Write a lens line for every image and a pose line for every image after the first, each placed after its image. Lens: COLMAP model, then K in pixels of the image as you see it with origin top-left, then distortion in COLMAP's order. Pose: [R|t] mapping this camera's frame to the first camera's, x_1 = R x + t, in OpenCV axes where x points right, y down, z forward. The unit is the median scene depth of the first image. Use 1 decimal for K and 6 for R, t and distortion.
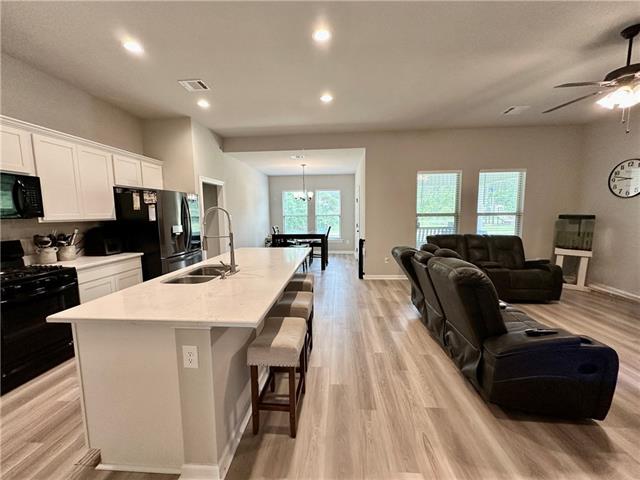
lens RADIAL K [[256.6, 0, 320.0], [0, 256.6, 240.0], [0, 0, 1]] dist [0.000308, -0.000059]
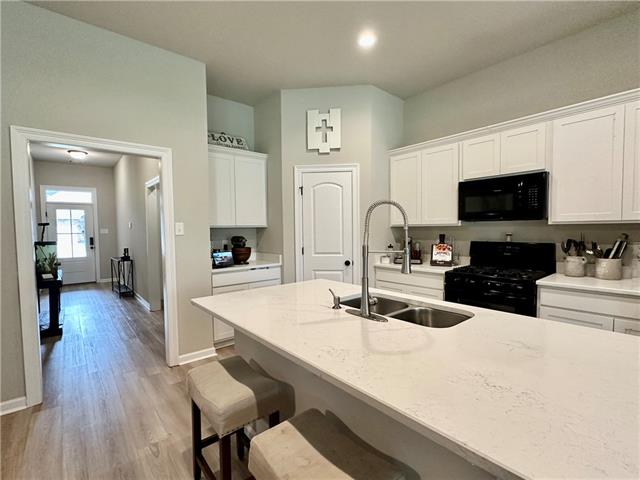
lens RADIAL K [[303.1, 0, 320.0], [0, 303.1, 240.0], [0, 0, 1]] dist [-0.000739, -0.000297]
pose [[-0.719899, 0.043122, -0.692738, 0.115163], [-0.054308, 0.991509, 0.118157, -0.066972], [0.691951, 0.122682, -0.711445, 0.851725]]
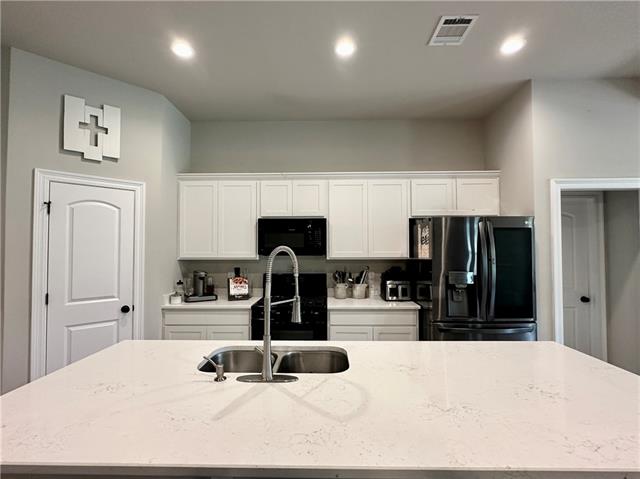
lens RADIAL K [[309.5, 0, 320.0], [0, 309.5, 239.5], [0, 0, 1]] dist [-0.000780, -0.000225]
pose [[0.043921, -0.024281, -0.998740, 0.160473], [-0.101981, 0.994373, -0.028660, -0.079105], [0.993816, 0.103112, 0.041197, 0.646253]]
